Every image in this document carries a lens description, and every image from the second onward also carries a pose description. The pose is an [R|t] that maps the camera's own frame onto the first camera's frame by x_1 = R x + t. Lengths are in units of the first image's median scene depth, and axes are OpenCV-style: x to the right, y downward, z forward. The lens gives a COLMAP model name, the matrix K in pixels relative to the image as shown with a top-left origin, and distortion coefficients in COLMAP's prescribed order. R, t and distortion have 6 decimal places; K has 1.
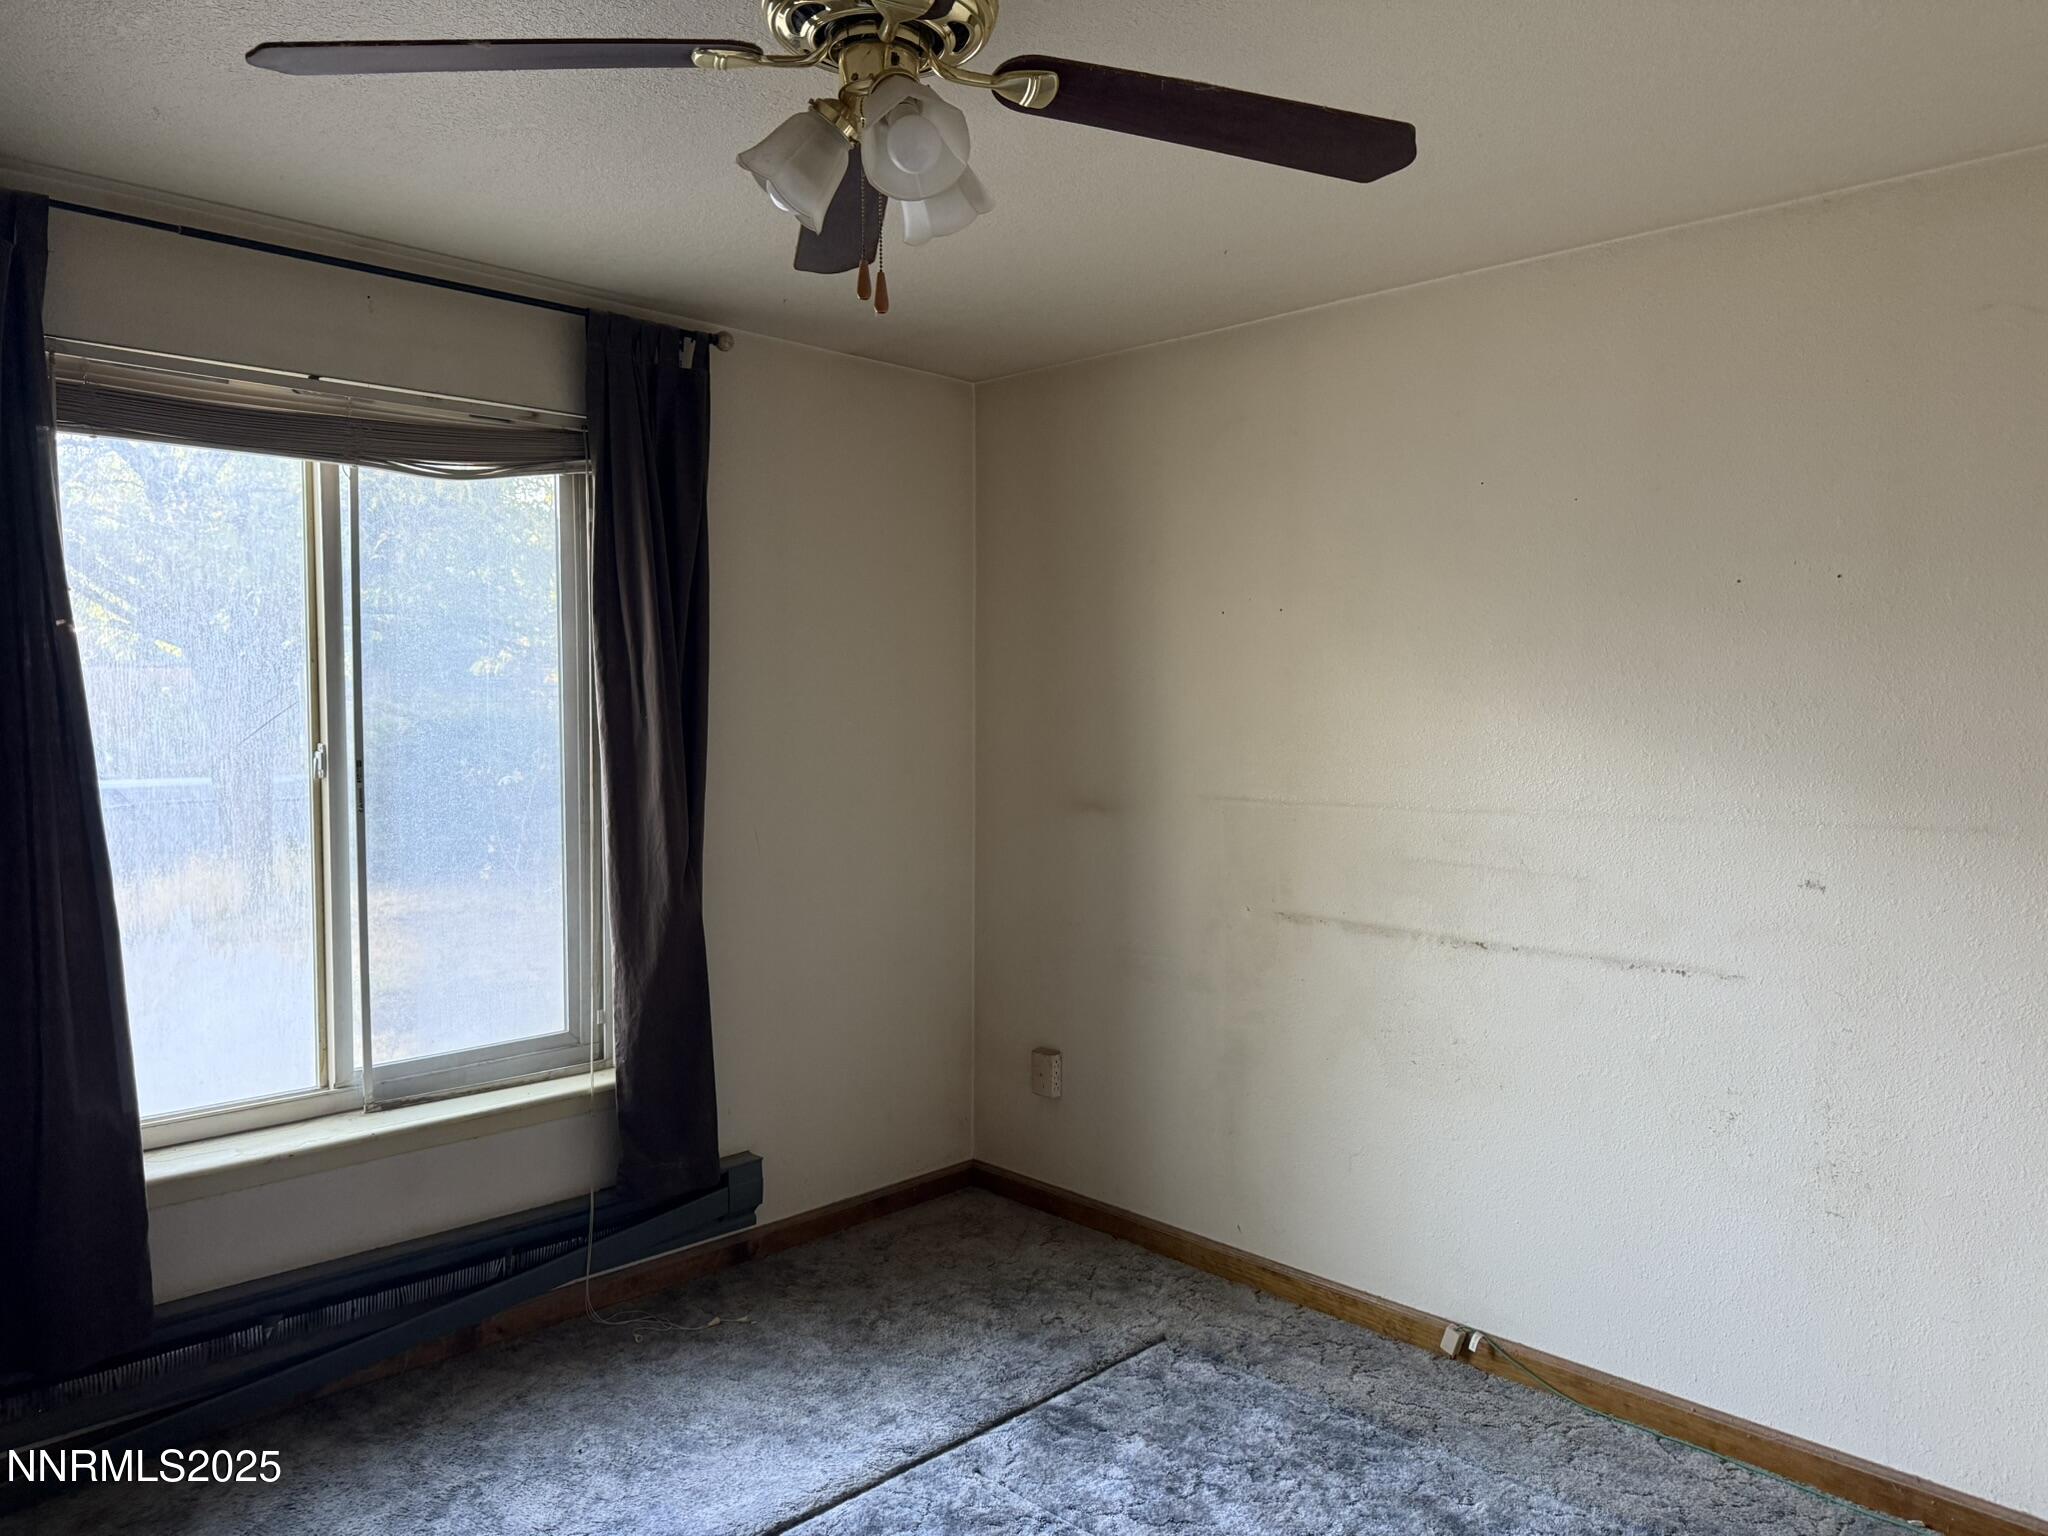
lens RADIAL K [[1438.9, 0, 1016.8], [0, 1438.9, 769.7], [0, 0, 1]] dist [0.051742, -0.009289]
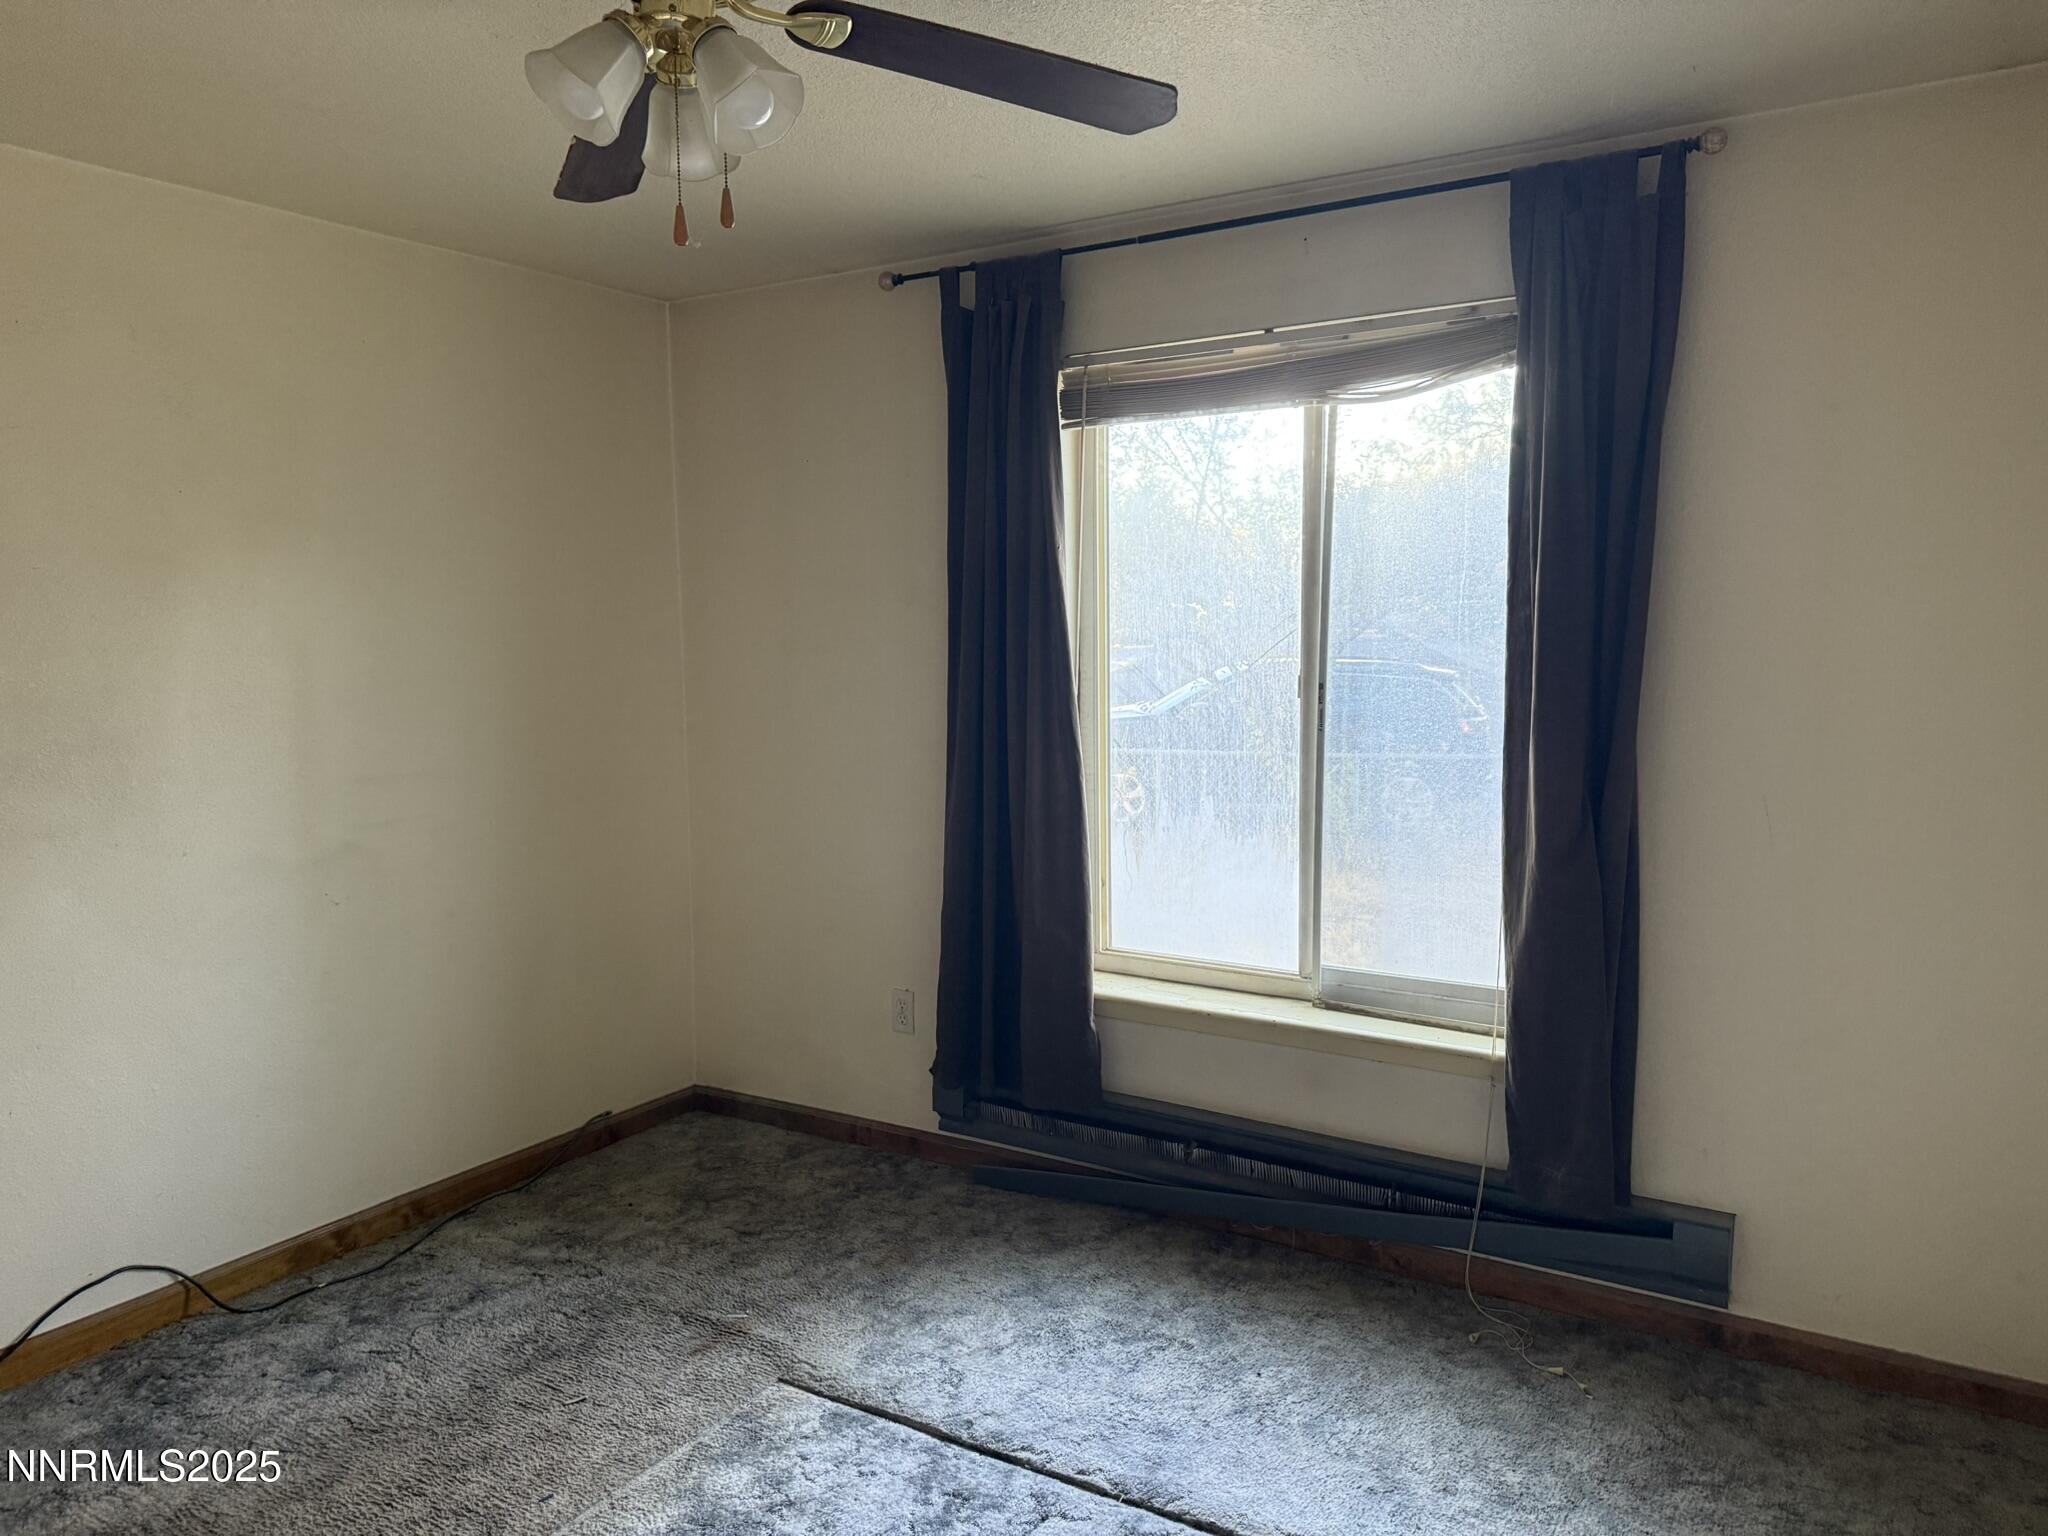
lens RADIAL K [[1438.9, 0, 1017.7], [0, 1438.9, 766.7], [0, 0, 1]] dist [0.051742, -0.009289]
pose [[0.259698, 0.094639, -0.961041, 0.506208], [-0.042636, 0.995339, 0.086495, -0.025189], [0.964748, 0.018513, 0.262523, 0.496942]]
